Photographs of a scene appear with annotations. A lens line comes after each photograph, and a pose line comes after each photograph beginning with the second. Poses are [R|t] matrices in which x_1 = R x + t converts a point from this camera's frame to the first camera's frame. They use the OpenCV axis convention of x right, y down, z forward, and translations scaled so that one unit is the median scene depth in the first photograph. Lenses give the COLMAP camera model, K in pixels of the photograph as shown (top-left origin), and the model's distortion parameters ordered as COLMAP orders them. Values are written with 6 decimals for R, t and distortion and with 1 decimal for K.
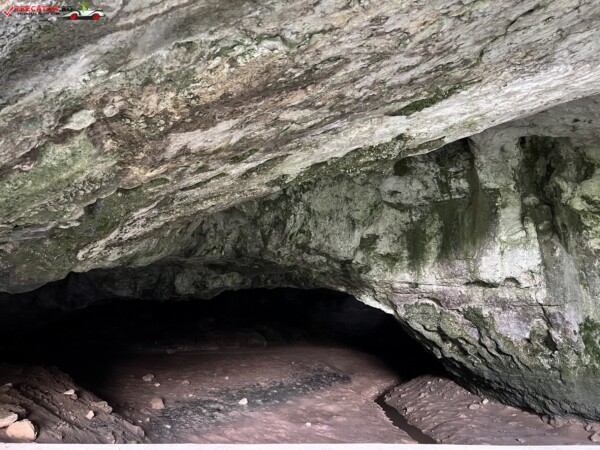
lens RADIAL K [[451.2, 0, 299.0], [0, 451.2, 226.6], [0, 0, 1]] dist [0.056690, -0.067583]
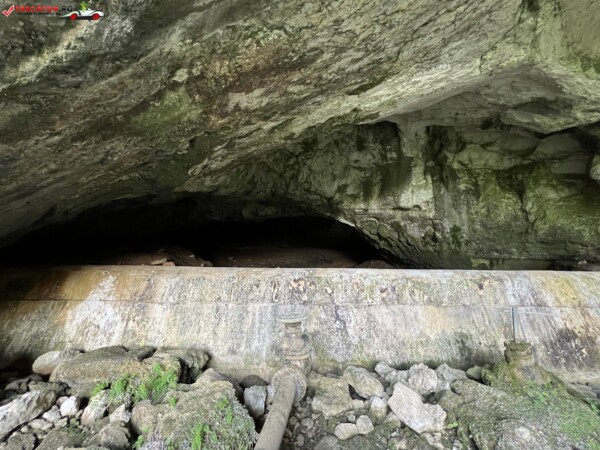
lens RADIAL K [[239.2, 0, 300.0], [0, 239.2, 225.0], [0, 0, 1]] dist [-0.000665, -0.000013]
pose [[0.999463, -0.001325, -0.032747, 0.034315], [0.006074, 0.989362, 0.145348, 0.140118], [0.032207, -0.145469, 0.988838, -0.048538]]
